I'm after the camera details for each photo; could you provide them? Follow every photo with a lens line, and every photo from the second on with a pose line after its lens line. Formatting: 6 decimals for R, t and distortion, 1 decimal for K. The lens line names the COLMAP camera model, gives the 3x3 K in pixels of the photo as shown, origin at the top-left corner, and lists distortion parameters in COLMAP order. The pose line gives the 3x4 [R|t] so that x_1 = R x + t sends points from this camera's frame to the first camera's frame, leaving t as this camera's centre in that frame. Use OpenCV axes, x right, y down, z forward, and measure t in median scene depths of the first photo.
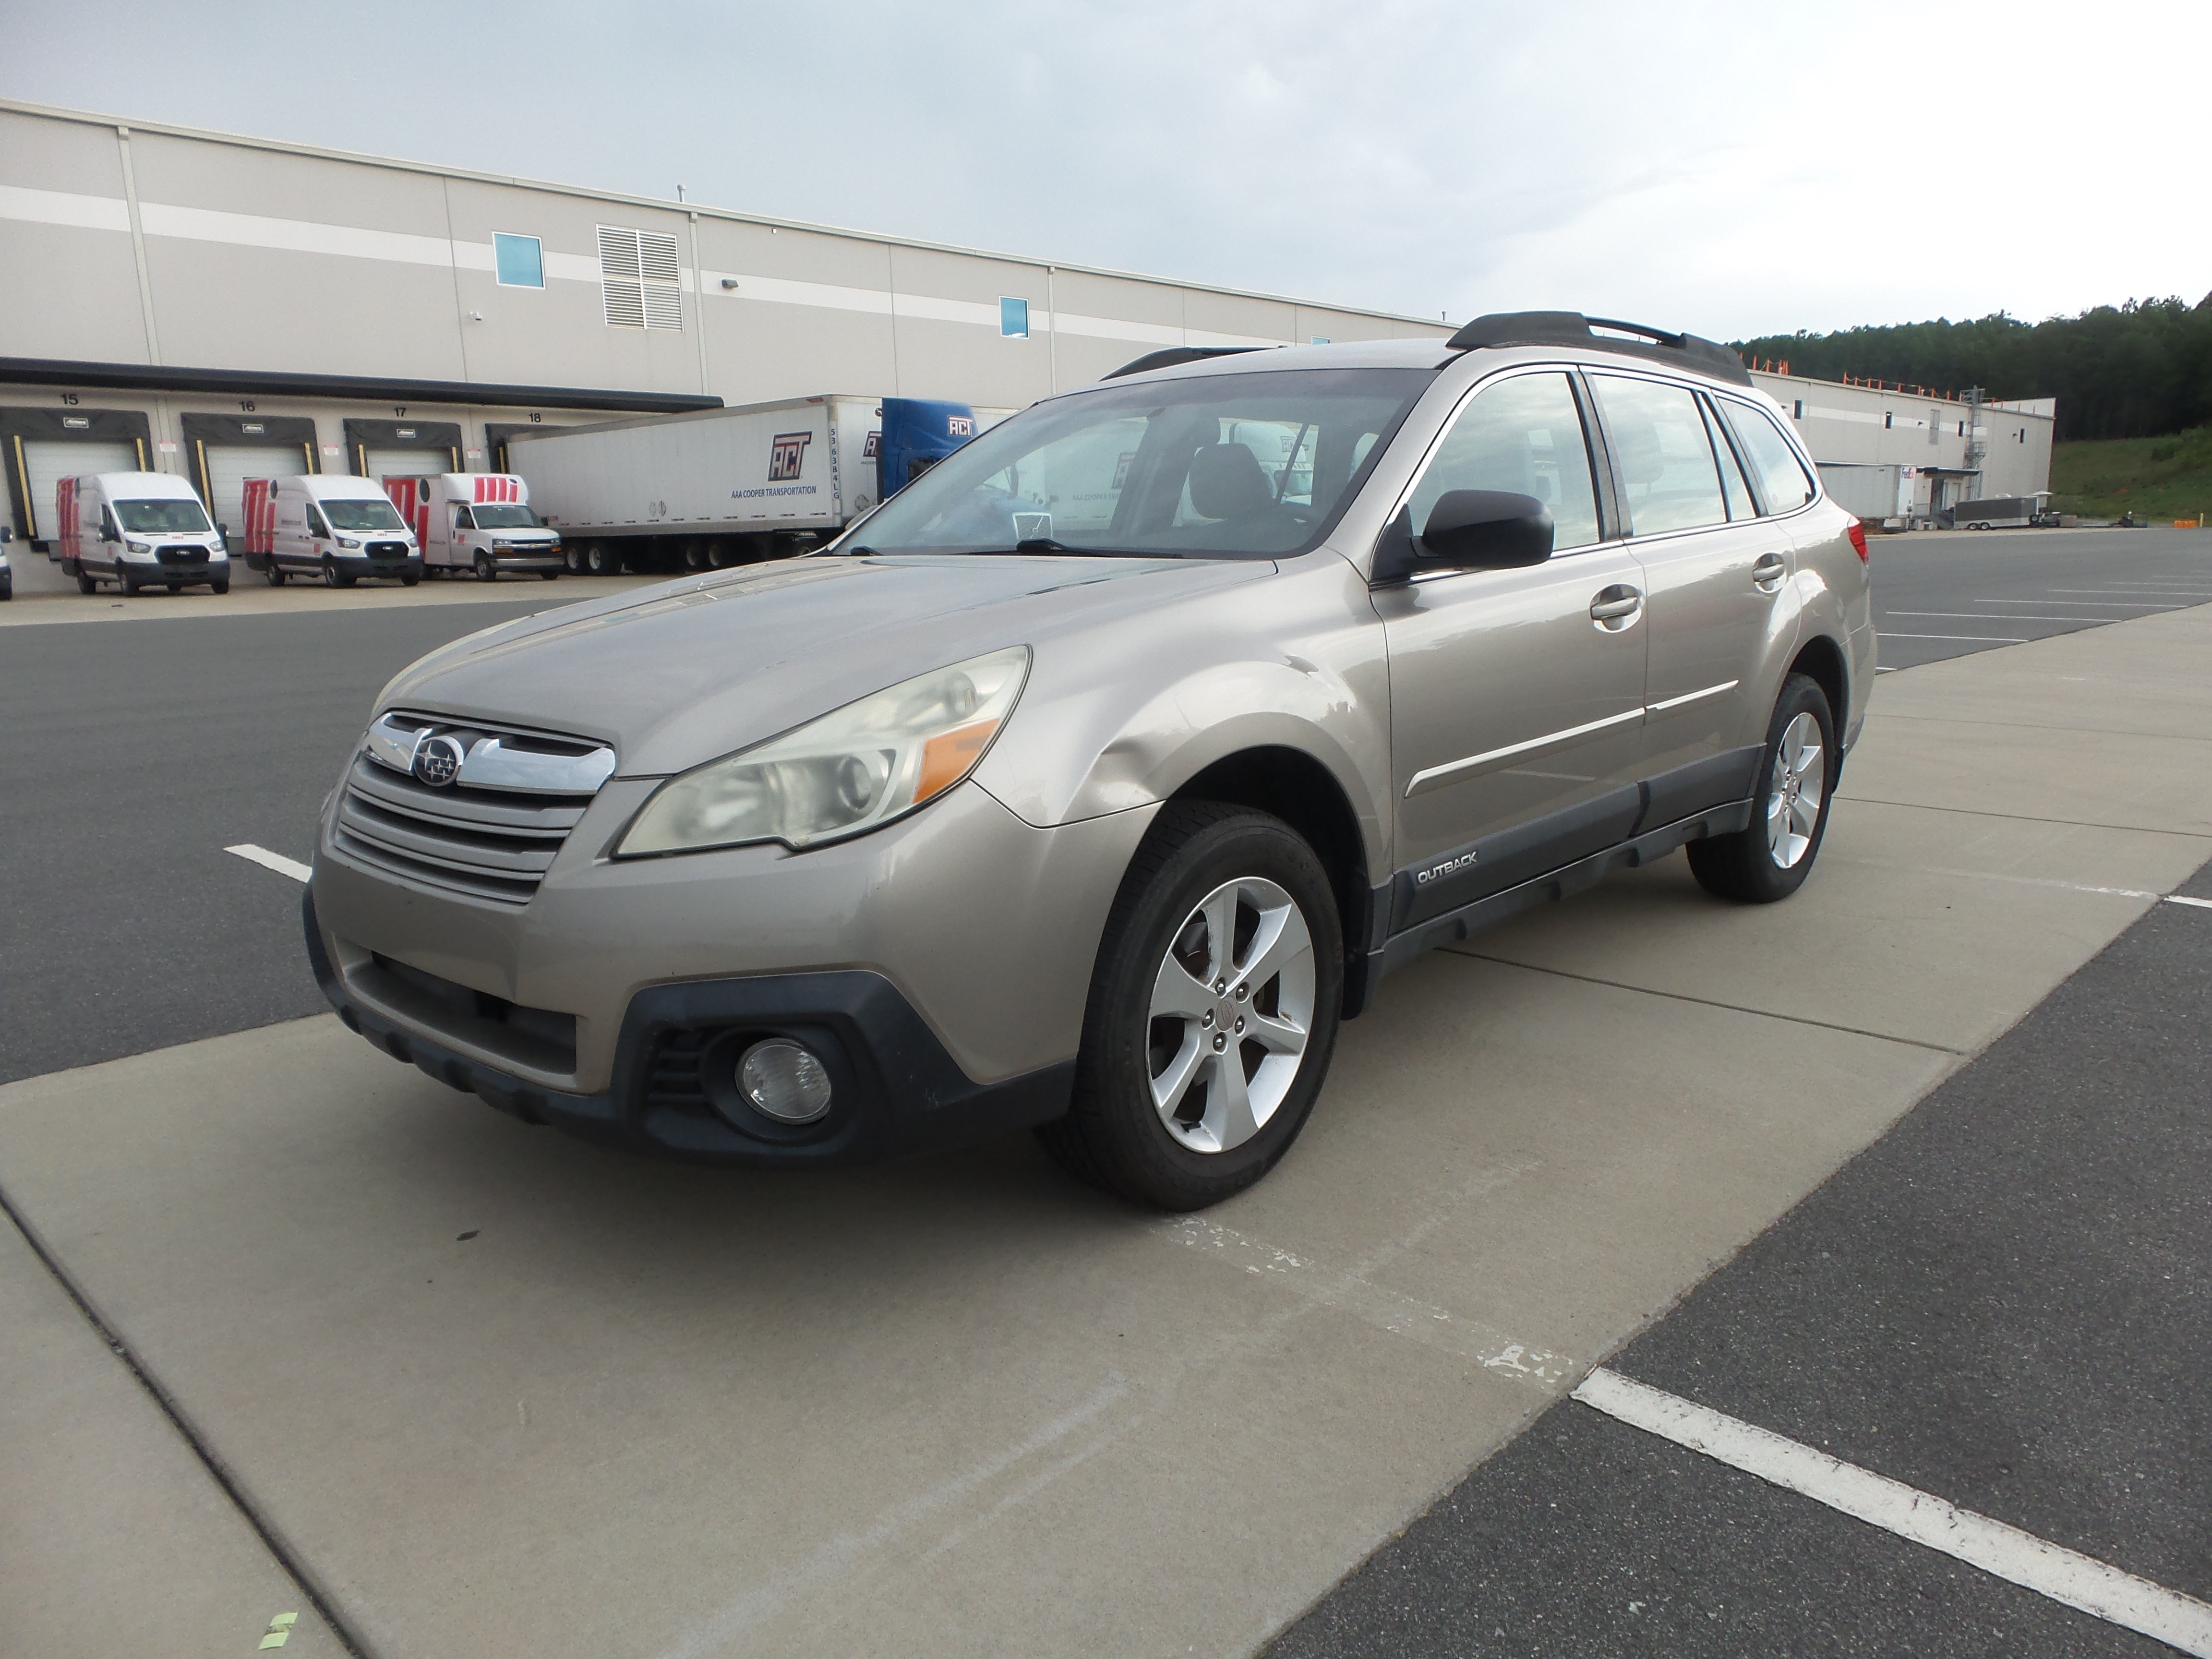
lens RADIAL K [[1542.5, 0, 1131.1], [0, 1542.5, 814.2], [0, 0, 1]] dist [-0.000431, 0.007024]
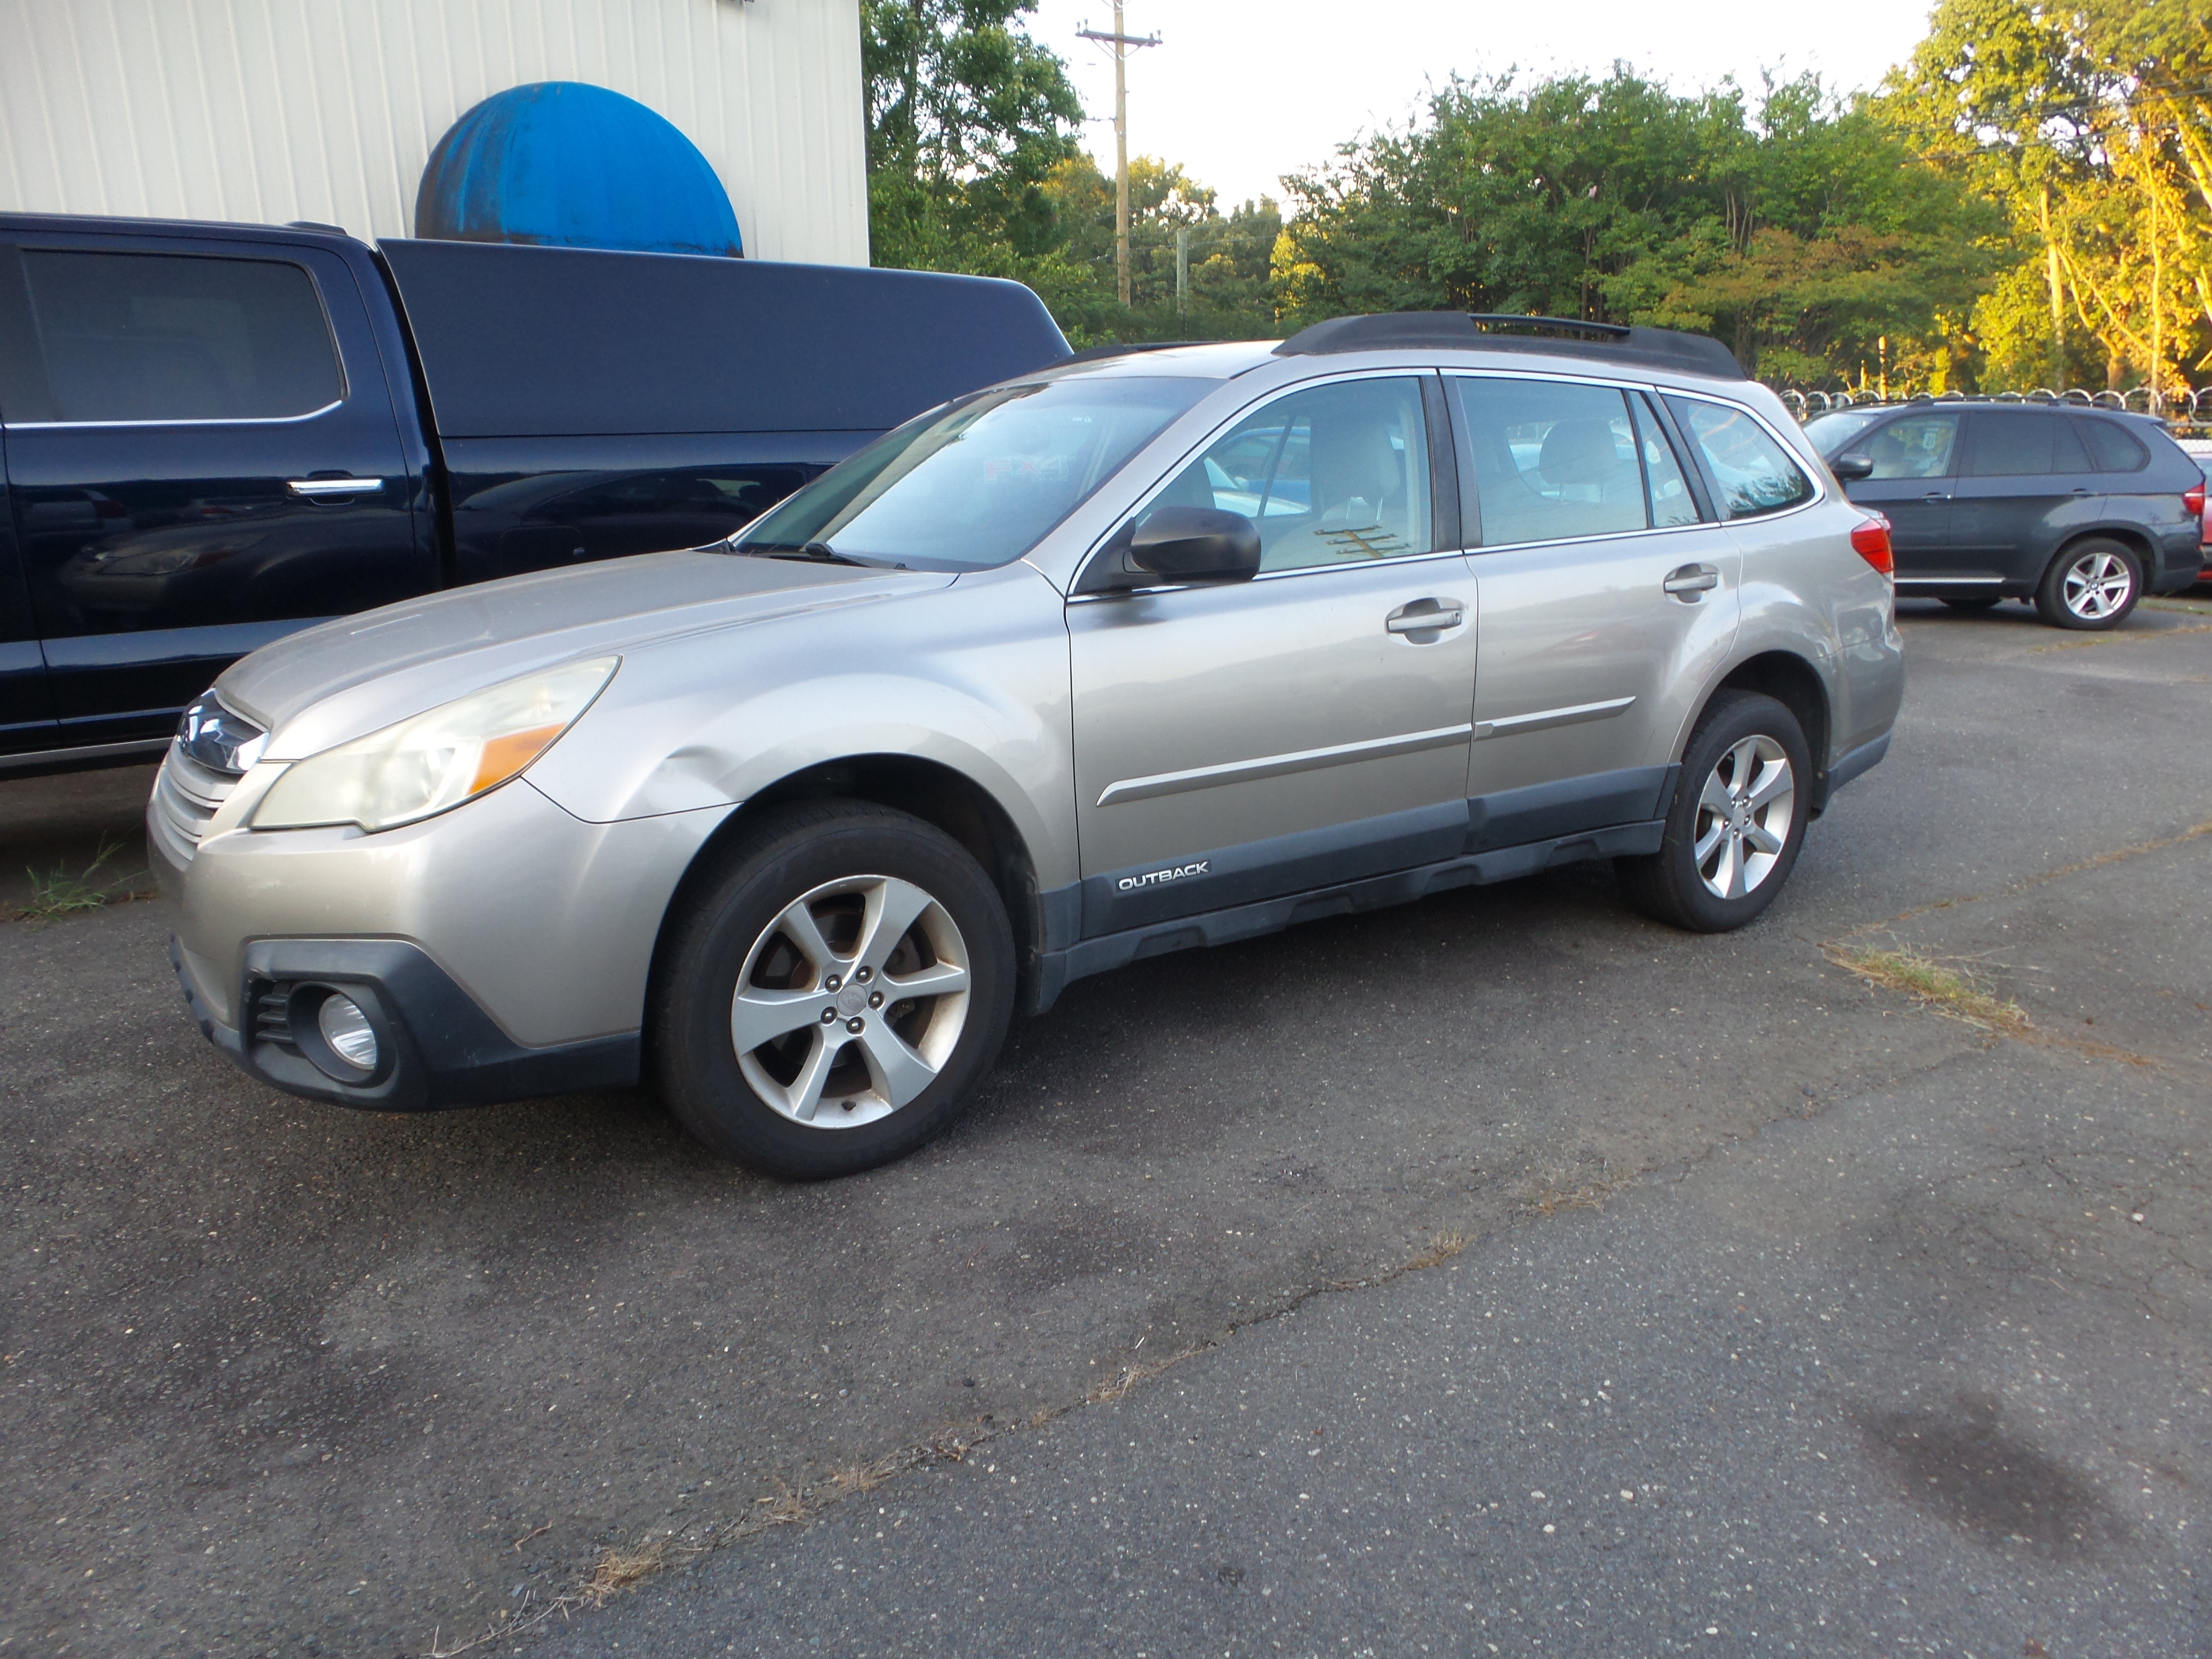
lens RADIAL K [[1542.5, 0, 1112.5], [0, 1542.5, 813.1], [0, 0, 1]] dist [-0.000431, 0.007024]
pose [[0.975138, 0.056117, -0.214374, 0.471439], [-0.050795, 0.998251, 0.030257, -0.044346], [0.215697, -0.018615, 0.976283, -0.000708]]
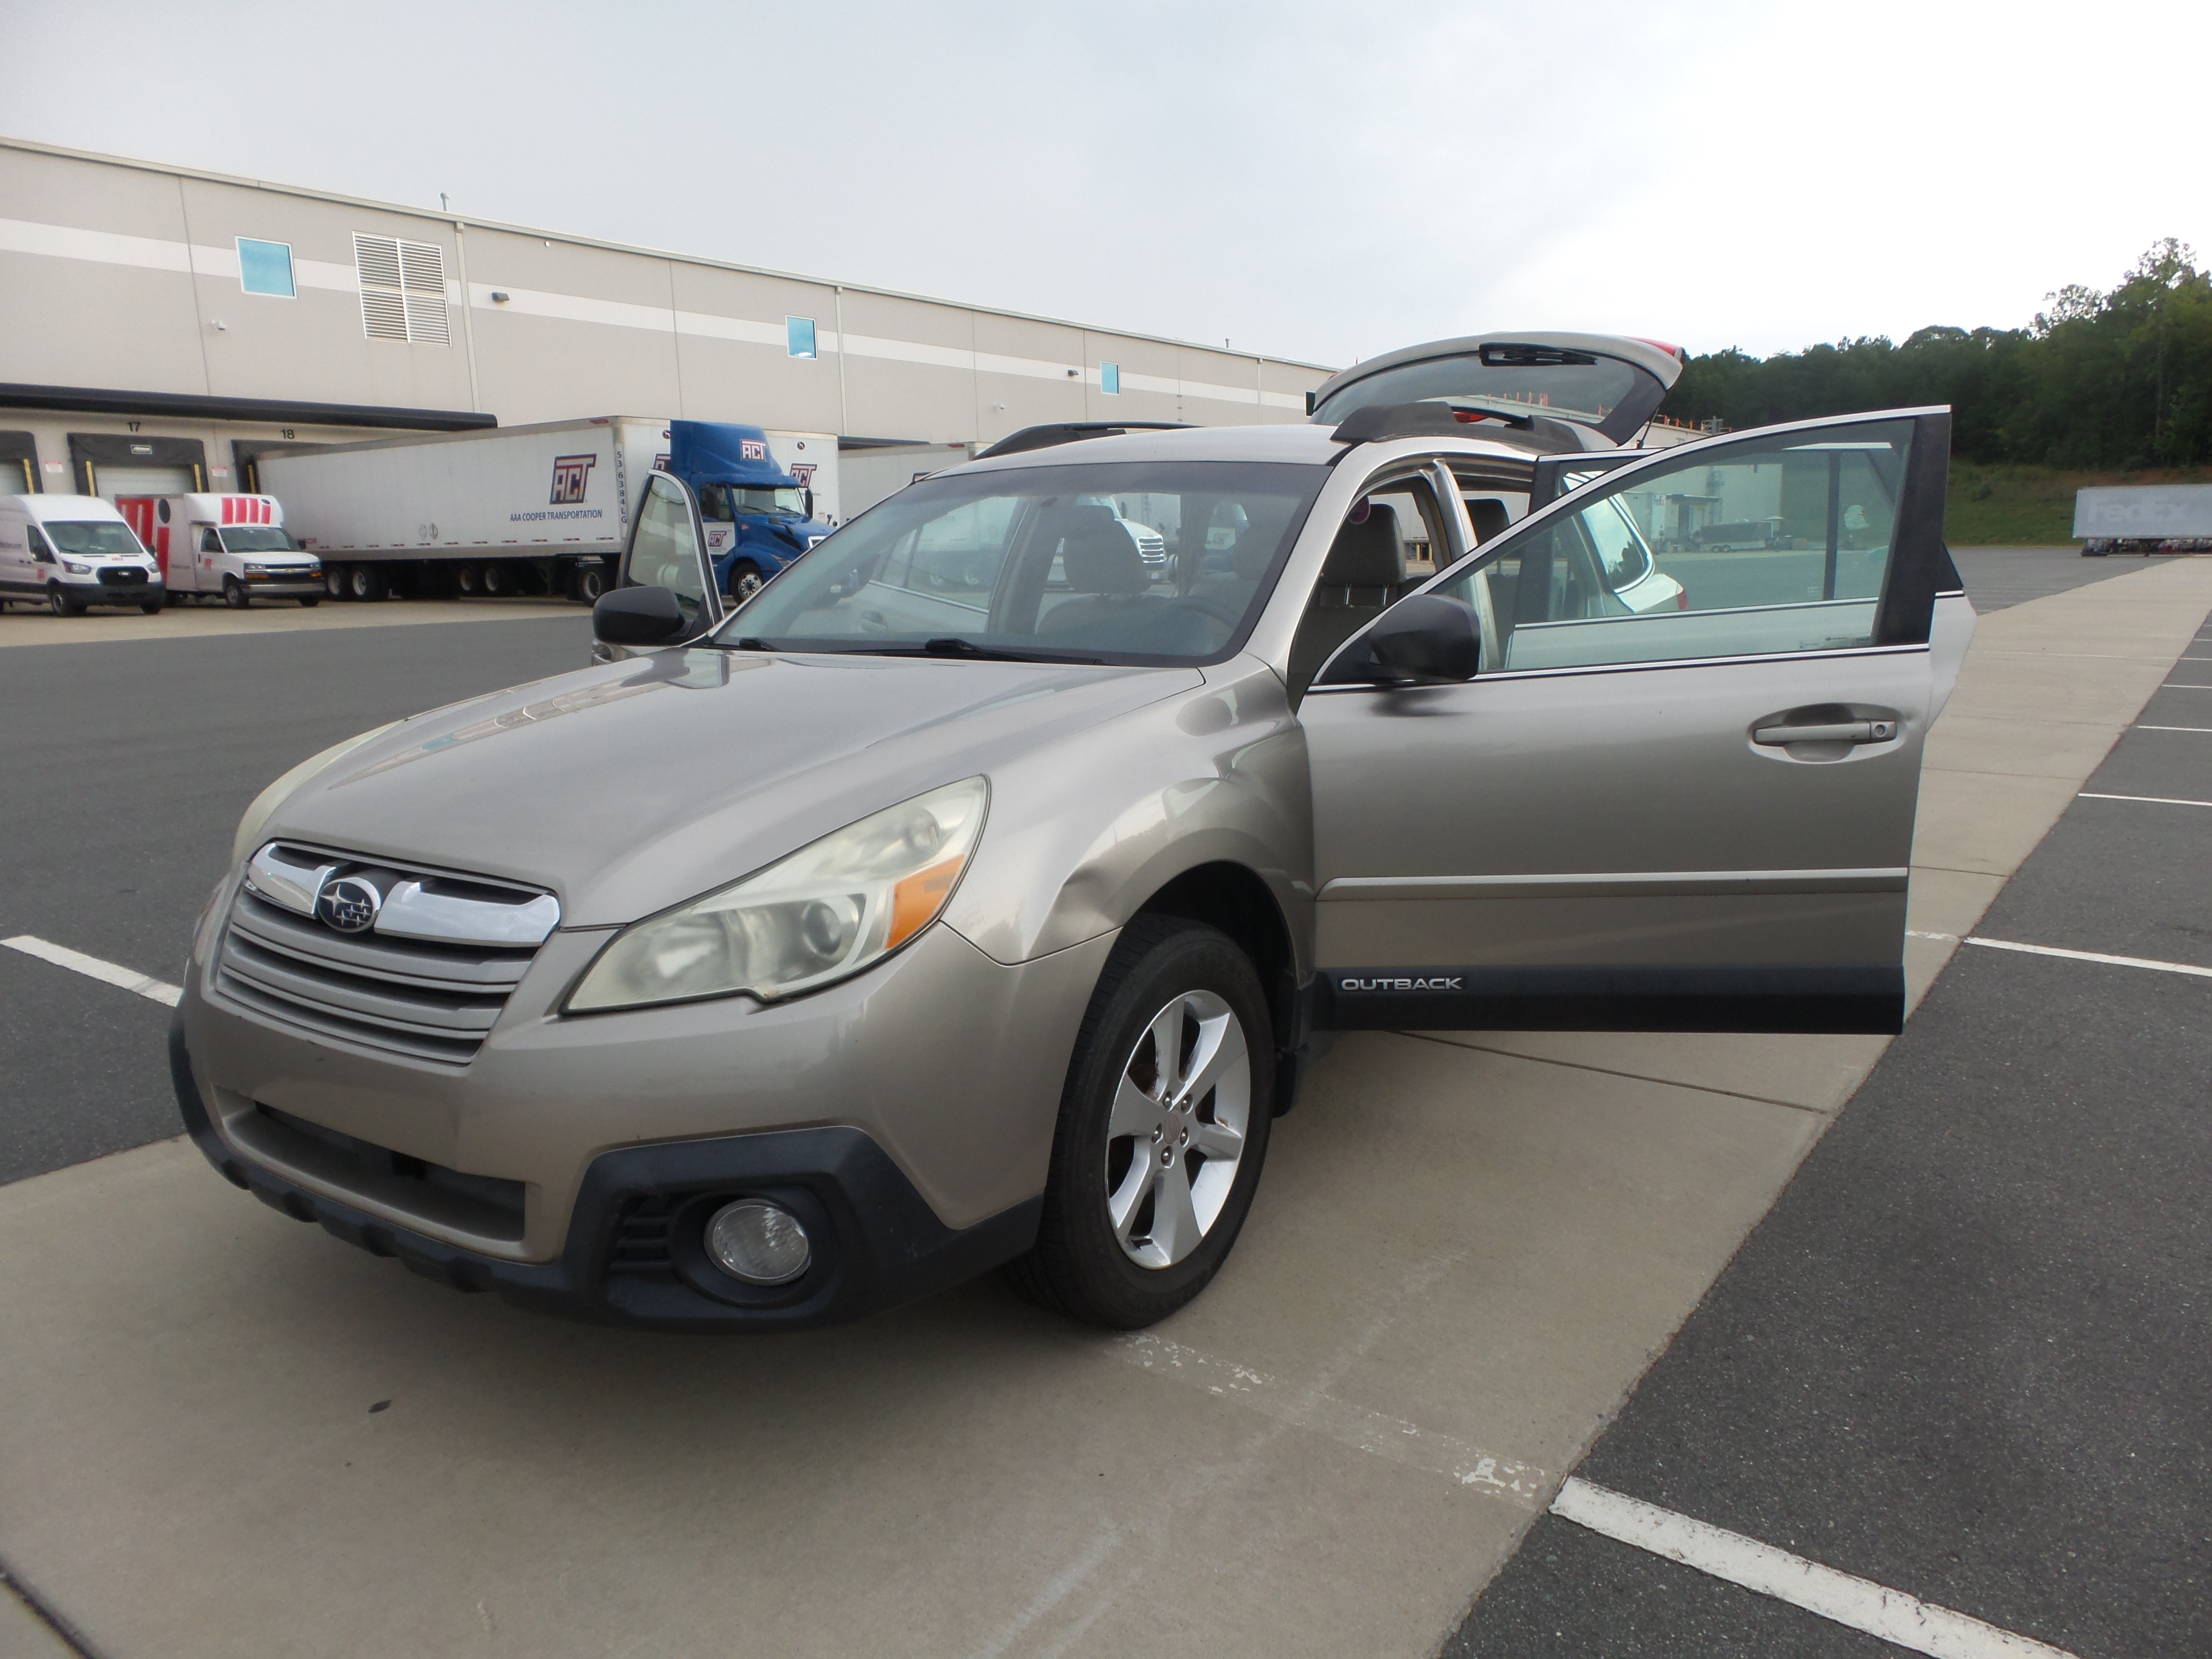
lens RADIAL K [[1542.5, 0, 1127.8], [0, 1542.5, 811.4], [0, 0, 1]] dist [-0.000431, 0.007024]
pose [[0.991176, -0.019111, 0.131169, -0.096816], [0.020899, 0.999706, -0.012268, -0.066151], [-0.130896, 0.014901, 0.991284, 0.008592]]
